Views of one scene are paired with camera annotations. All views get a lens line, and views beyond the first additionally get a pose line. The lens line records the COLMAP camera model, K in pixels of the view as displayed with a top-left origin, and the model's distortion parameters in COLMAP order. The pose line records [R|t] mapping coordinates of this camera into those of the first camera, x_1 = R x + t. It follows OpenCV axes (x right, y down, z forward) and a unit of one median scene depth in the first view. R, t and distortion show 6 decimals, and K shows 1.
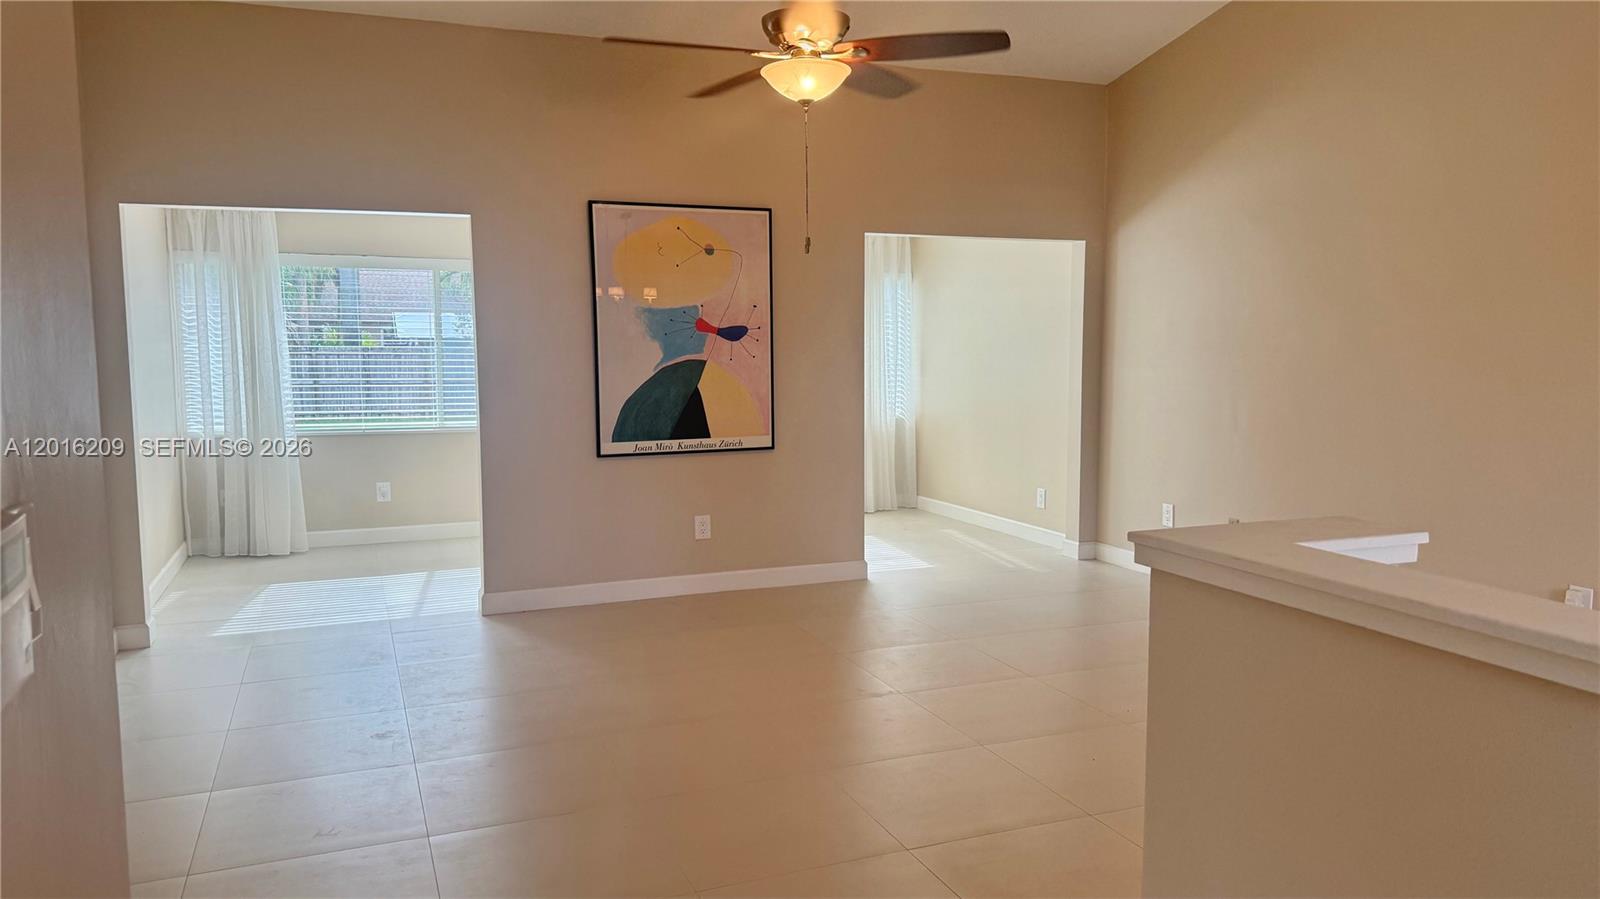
lens RADIAL K [[1125.6, 0, 800.0], [0, 1125.6, 449.5], [0, 0, 1]] dist [0.112835, -0.000420]
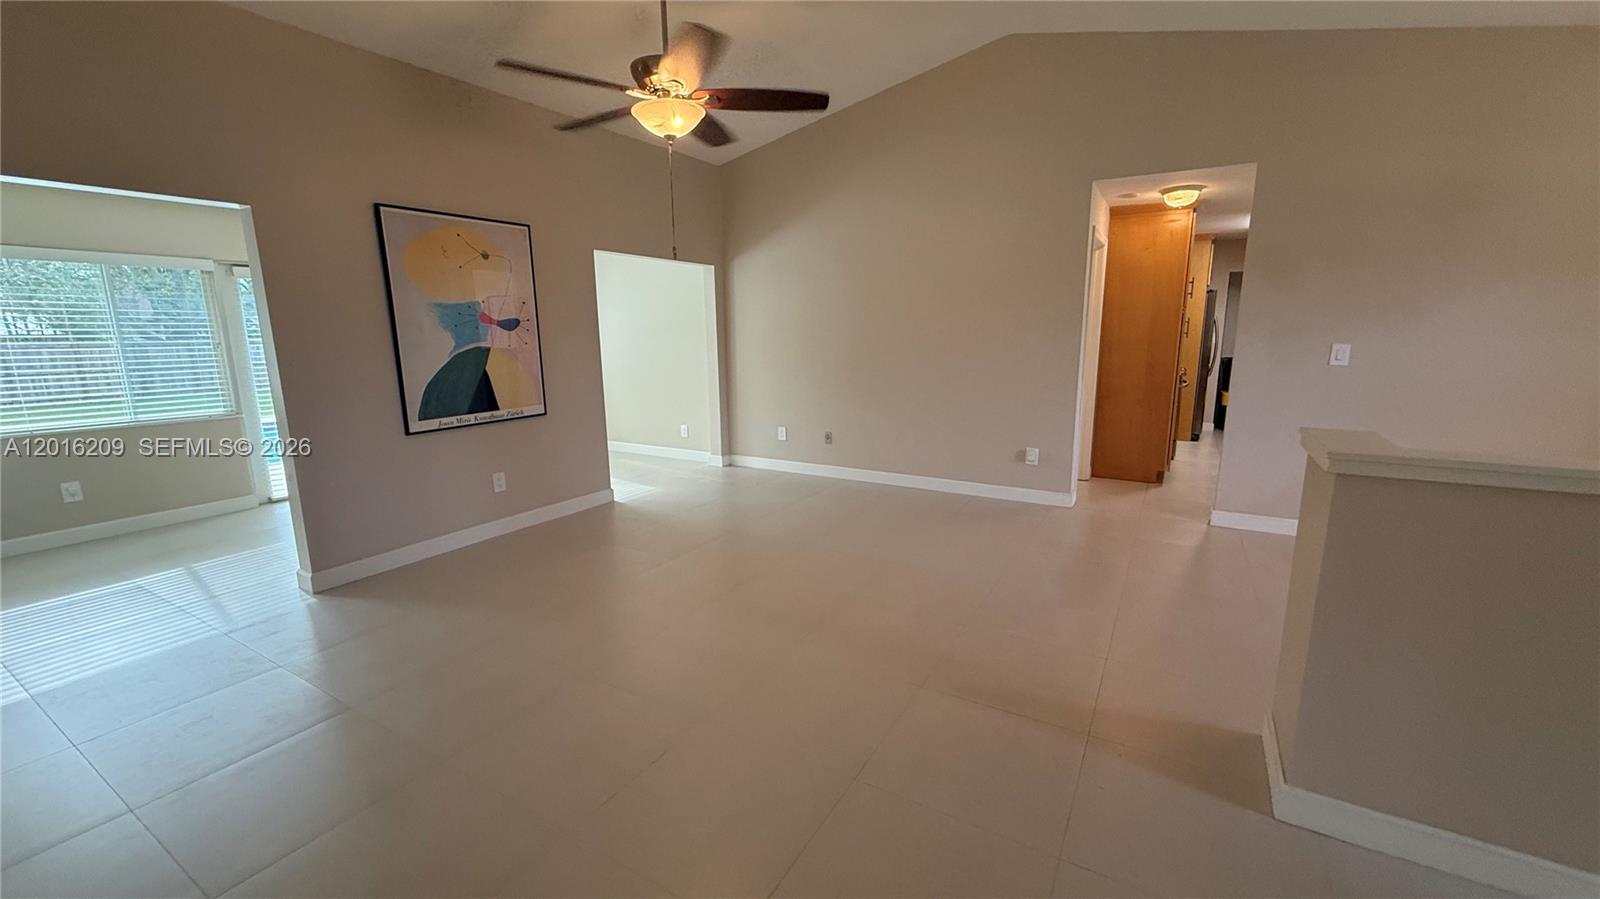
lens RADIAL K [[645.3, 0, 800.0], [0, 645.3, 449.5], [0, 0, 1]] dist [-0.001079, -0.000159]
pose [[0.796241, -0.117711, 0.593418, -0.244577], [0.066356, 0.991963, 0.107731, -0.022180], [-0.601330, -0.046403, 0.797652, 0.235994]]
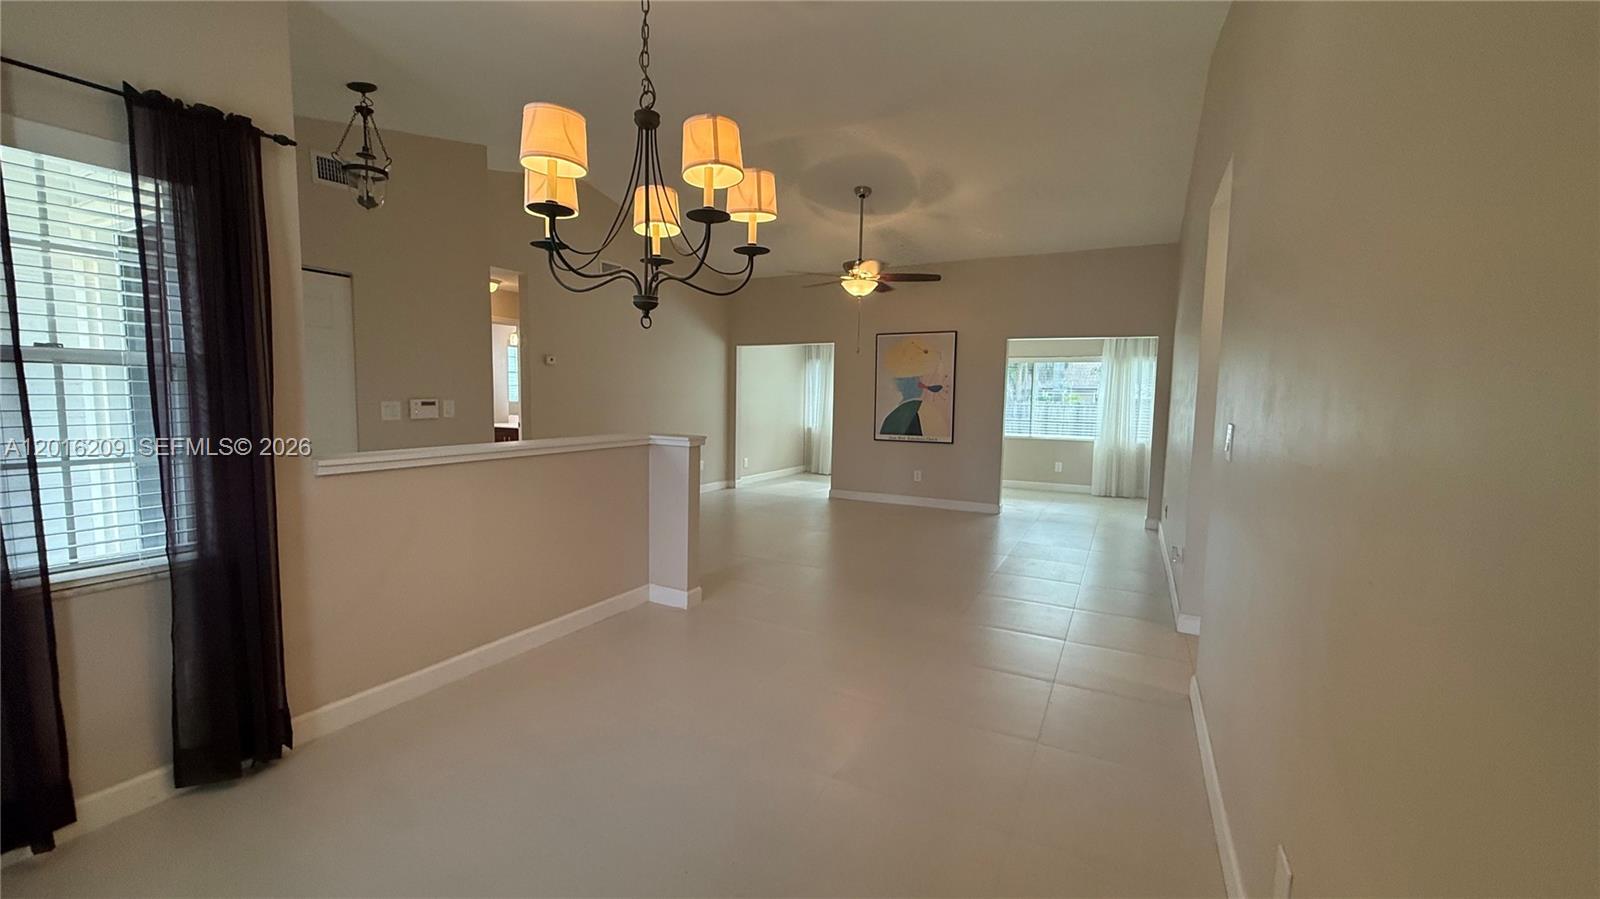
lens RADIAL K [[645.3, 0, 800.0], [0, 645.3, 449.5], [0, 0, 1]] dist [-0.001079, -0.000159]
pose [[0.656199, 0.078545, -0.750489, 0.719502], [-0.086915, 0.995816, 0.028226, 0.001221], [0.749566, 0.046707, 0.660280, -0.012783]]
